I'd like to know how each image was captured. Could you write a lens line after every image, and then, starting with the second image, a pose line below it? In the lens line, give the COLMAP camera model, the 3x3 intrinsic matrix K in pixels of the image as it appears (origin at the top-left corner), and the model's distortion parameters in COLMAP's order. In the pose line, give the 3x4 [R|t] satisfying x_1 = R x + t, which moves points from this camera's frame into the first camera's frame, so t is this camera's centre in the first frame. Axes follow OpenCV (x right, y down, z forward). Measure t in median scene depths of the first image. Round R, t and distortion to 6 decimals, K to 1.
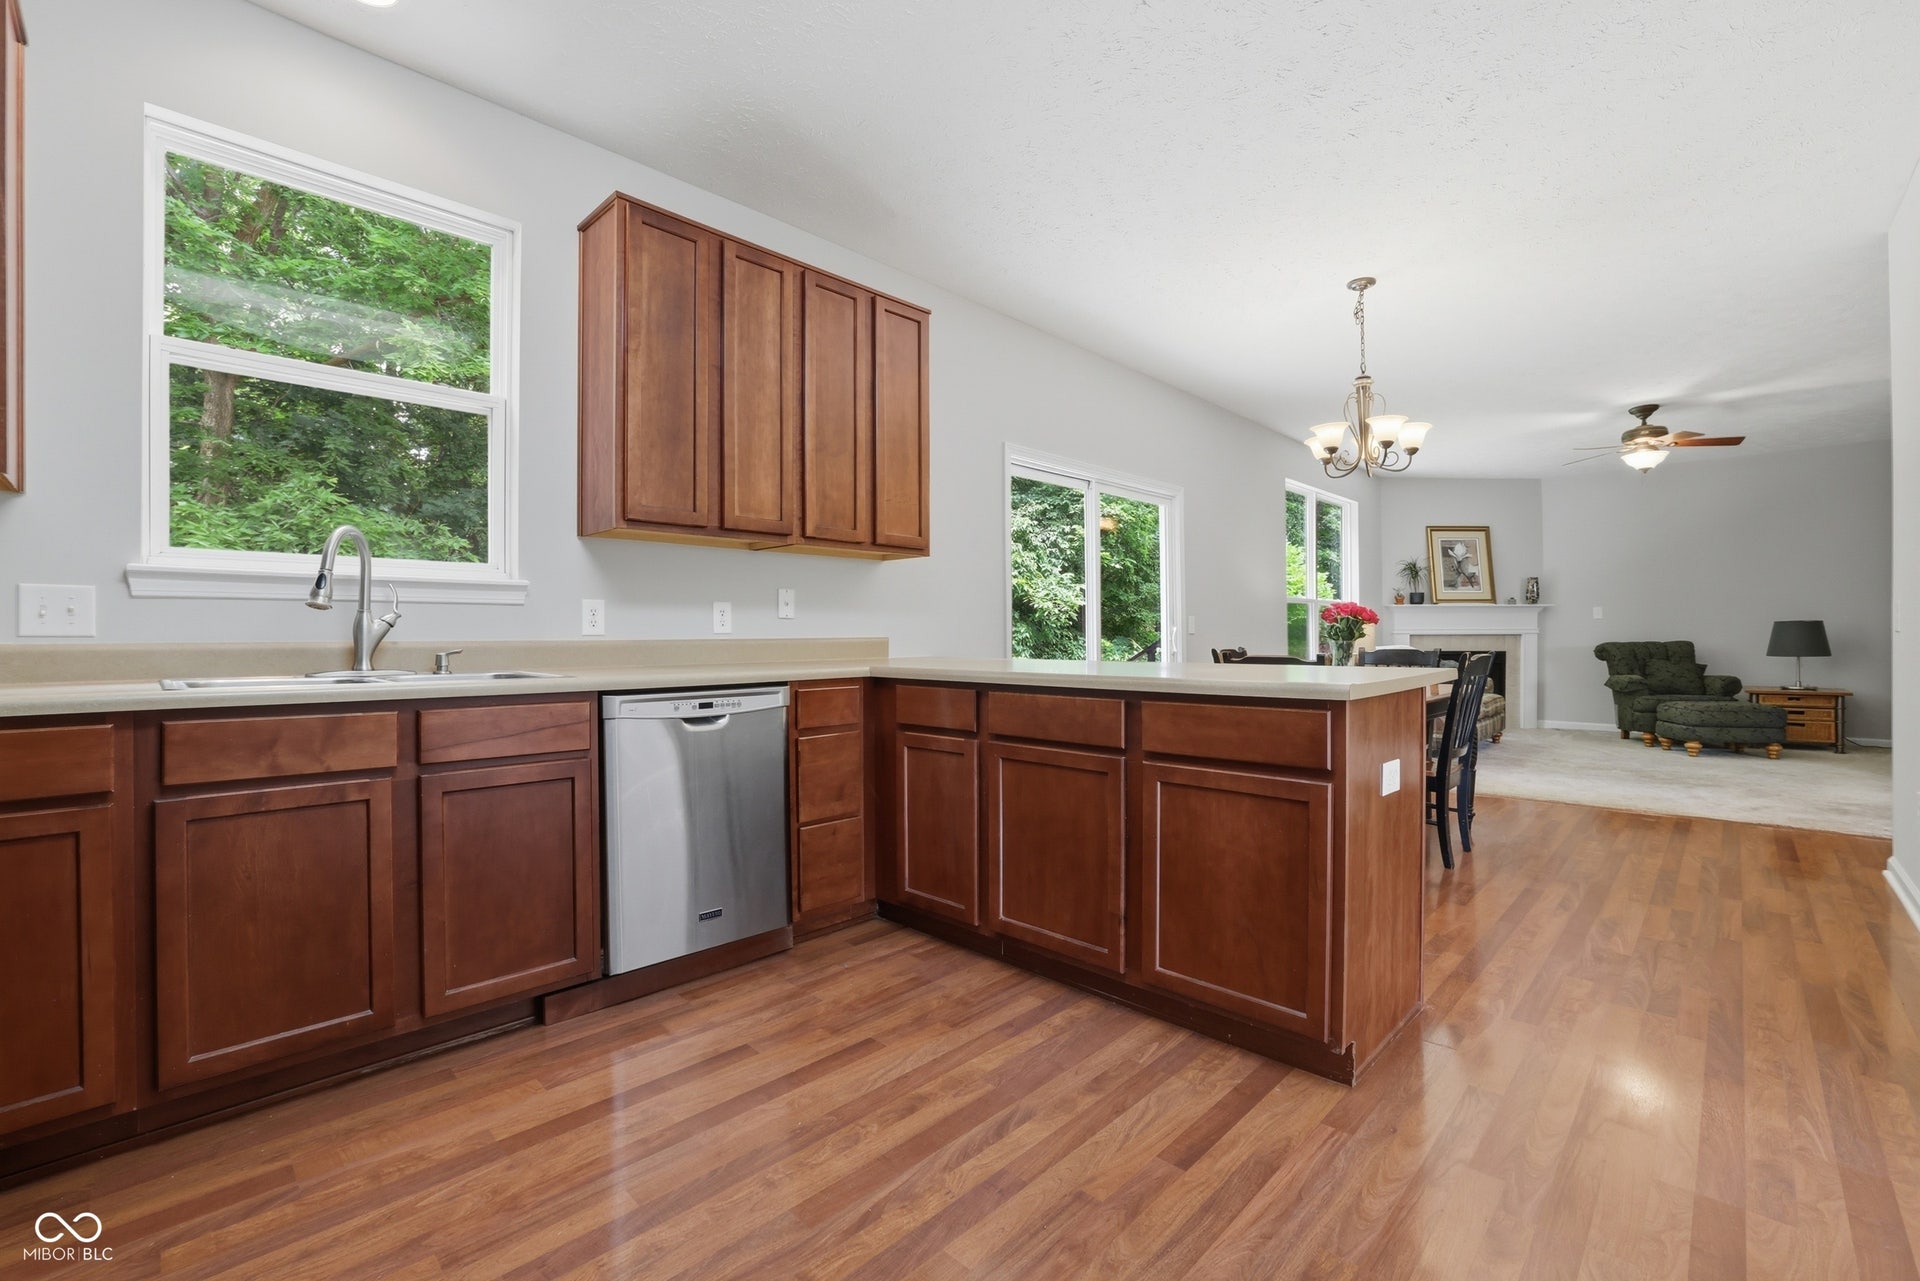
lens RADIAL K [[821.3, 0, 952.0], [0, 821.3, 638.4], [0, 0, 1]] dist [-0.031516, 0.000905]
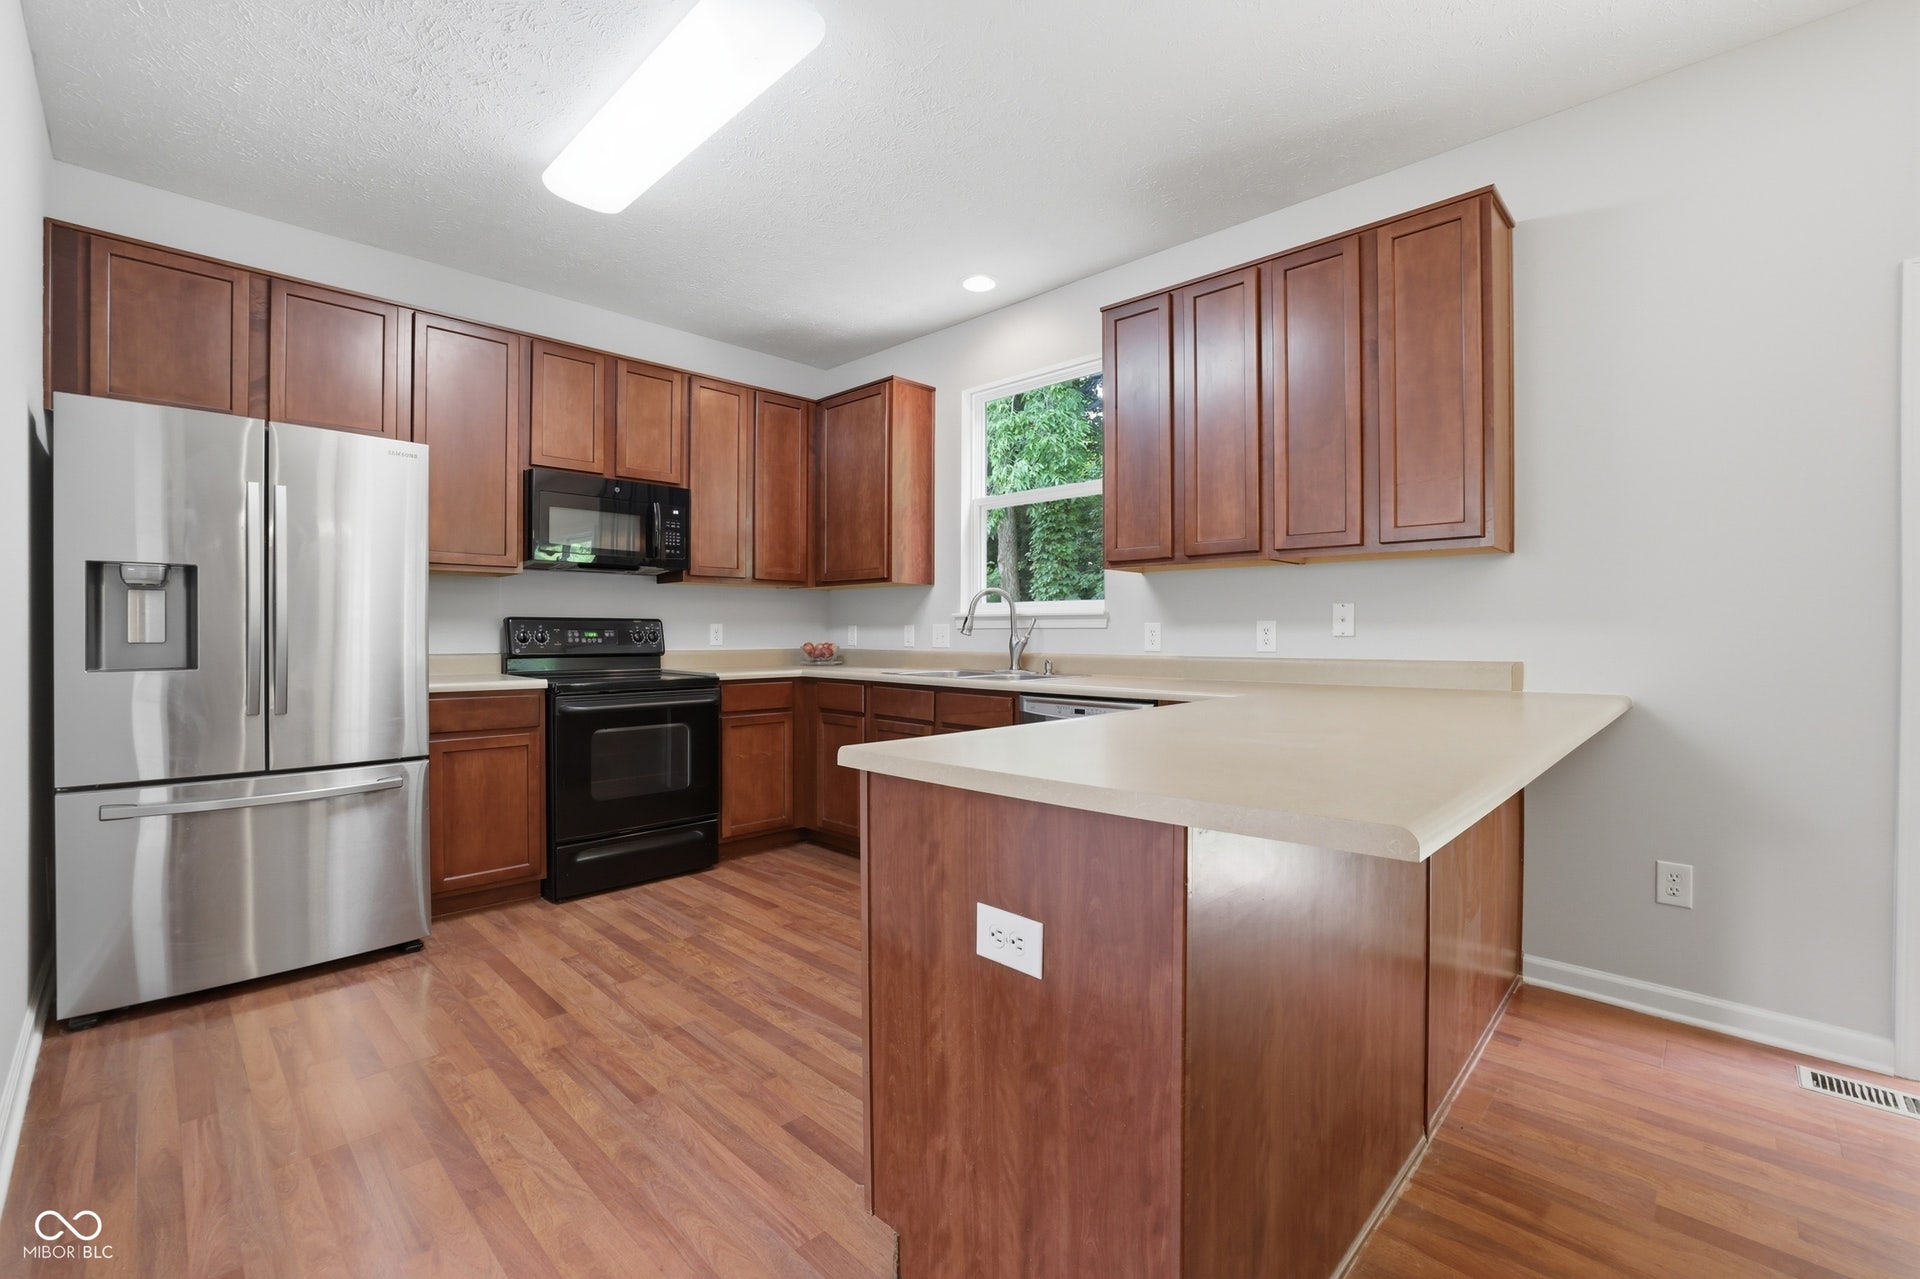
lens RADIAL K [[829.2, 0, 940.7], [0, 829.2, 630.0], [0, 0, 1]] dist [-0.026552, -0.000575]
pose [[-0.011197, 0.003800, -0.999930, 0.937573], [-0.005823, 0.999976, 0.003865, -0.044237], [0.999920, 0.005866, -0.011174, 0.787669]]
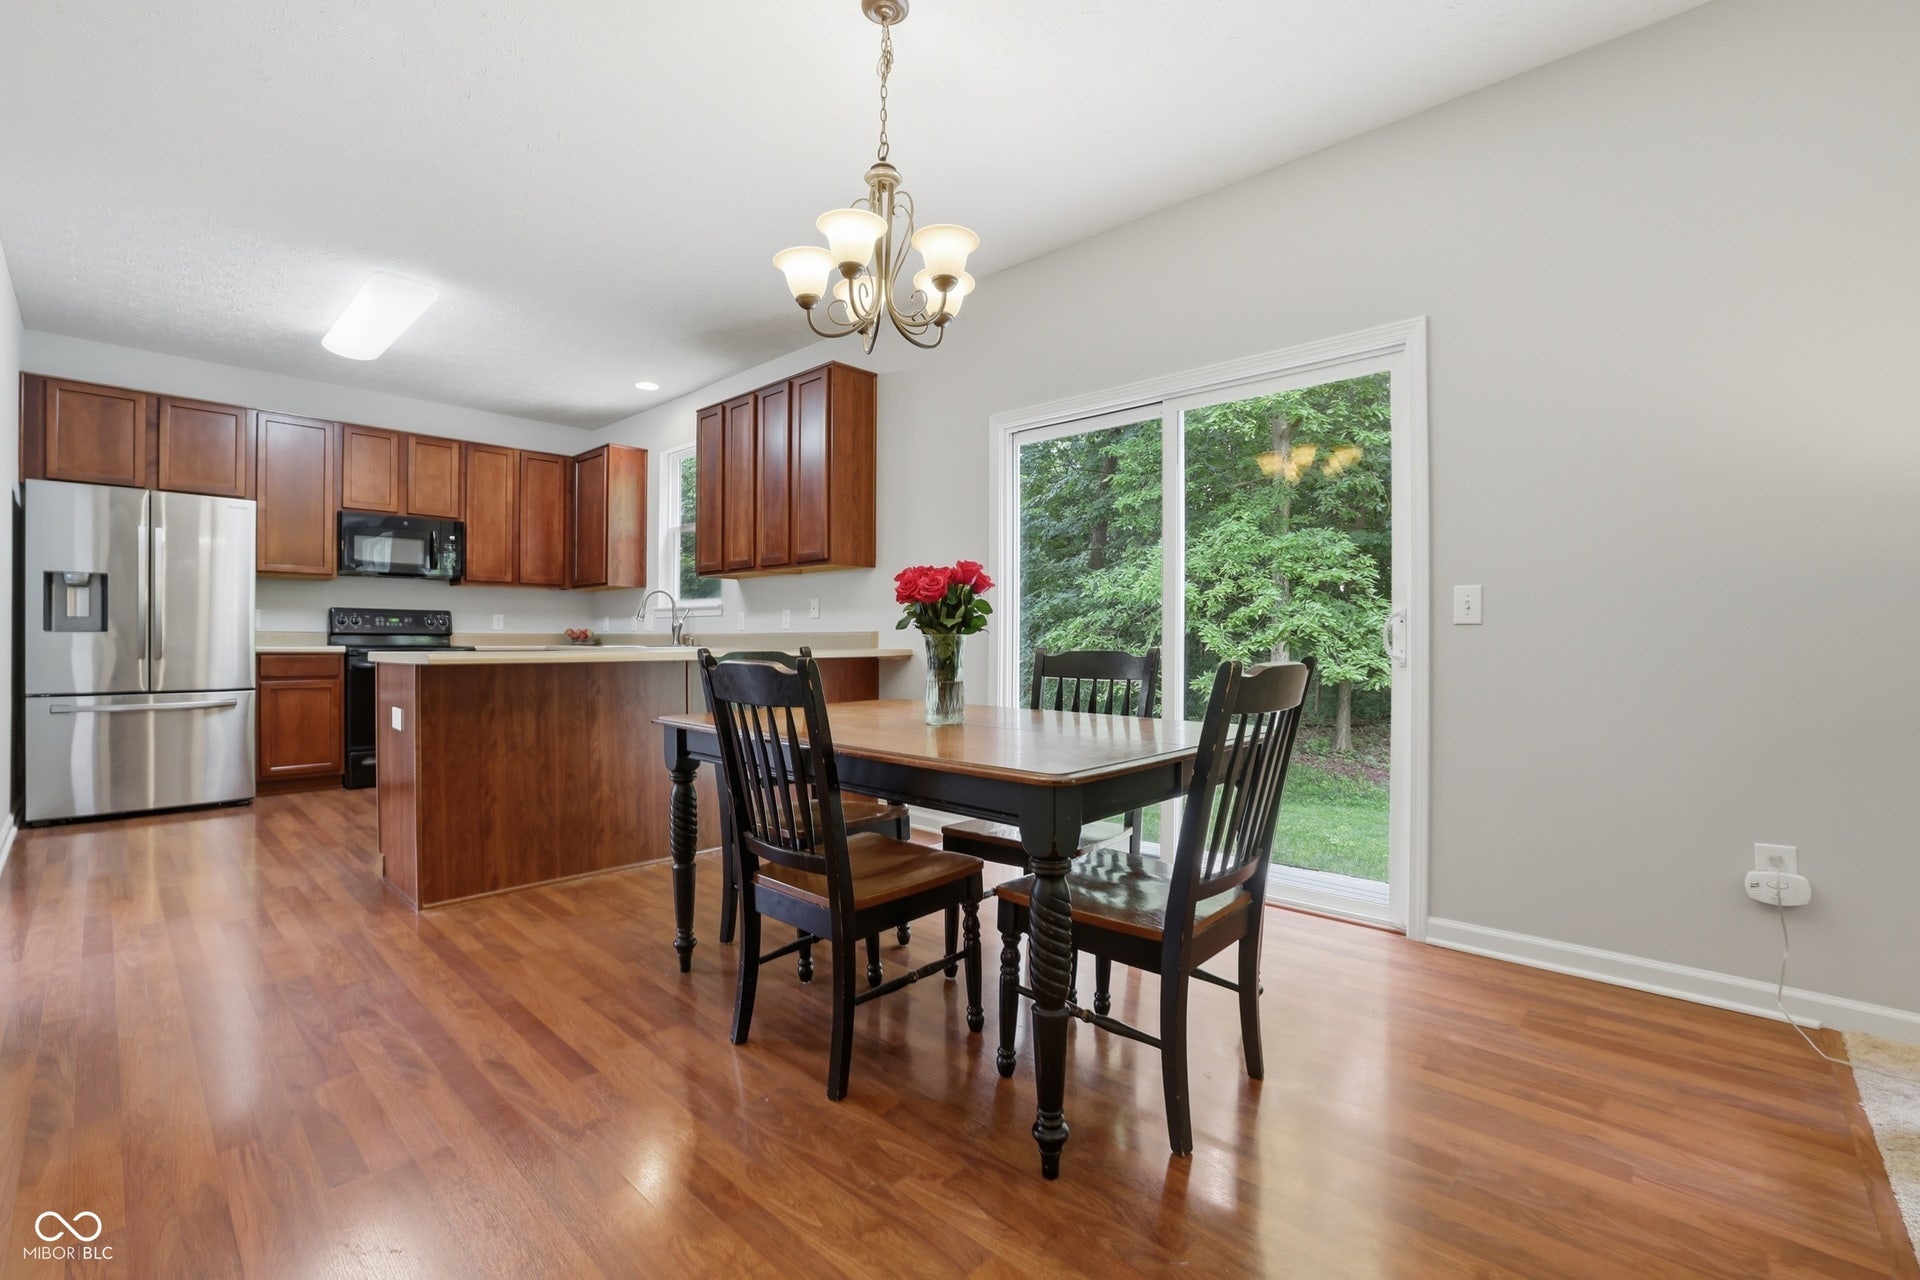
lens RADIAL K [[821.3, 0, 952.0], [0, 821.3, 637.9], [0, 0, 1]] dist [-0.031516, 0.000905]
pose [[0.025735, 0.005278, -0.999655, 1.722307], [-0.007133, 0.999962, 0.005096, 0.002900], [0.999643, 0.006999, 0.025772, 1.651926]]
